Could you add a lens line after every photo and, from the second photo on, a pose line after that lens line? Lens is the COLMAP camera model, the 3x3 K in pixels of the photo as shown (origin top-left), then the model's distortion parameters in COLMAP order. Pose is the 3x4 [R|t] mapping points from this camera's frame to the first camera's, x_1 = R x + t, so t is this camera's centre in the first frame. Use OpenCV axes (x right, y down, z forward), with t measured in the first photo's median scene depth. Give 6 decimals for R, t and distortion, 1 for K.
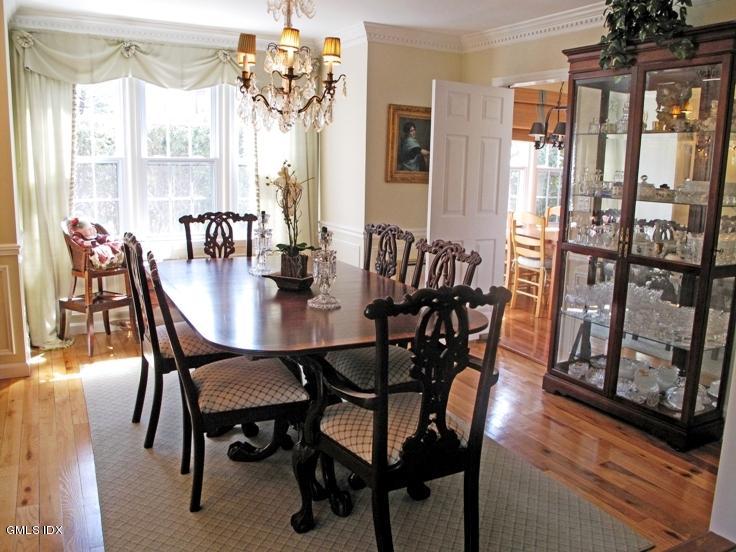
lens RADIAL K [[619.9, 0, 368.0], [0, 619.9, 276.0], [0, 0, 1]] dist [-0.055590, 0.000510]
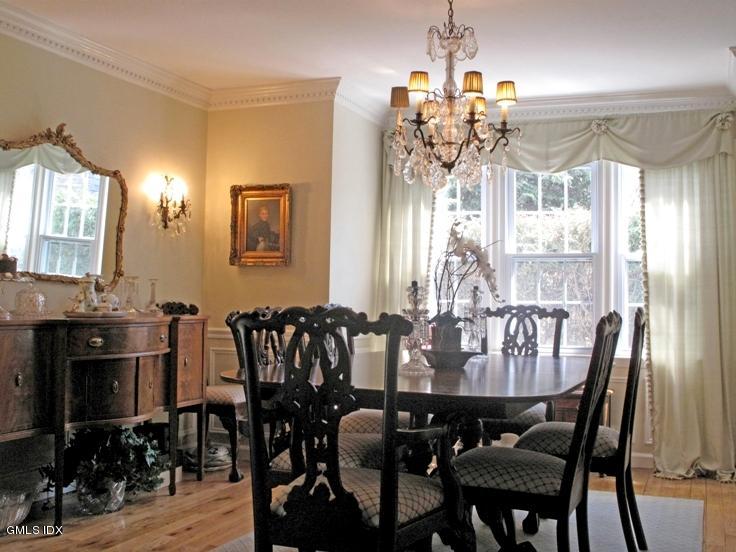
lens RADIAL K [[857.7, 0, 368.0], [0, 857.7, 276.0], [0, 0, 1]] dist [-0.020114, -0.016487]
pose [[0.645016, -0.031905, -0.763503, 0.495653], [-0.145256, 0.975793, -0.163490, 0.073889], [0.750237, 0.216357, 0.624767, 0.124061]]
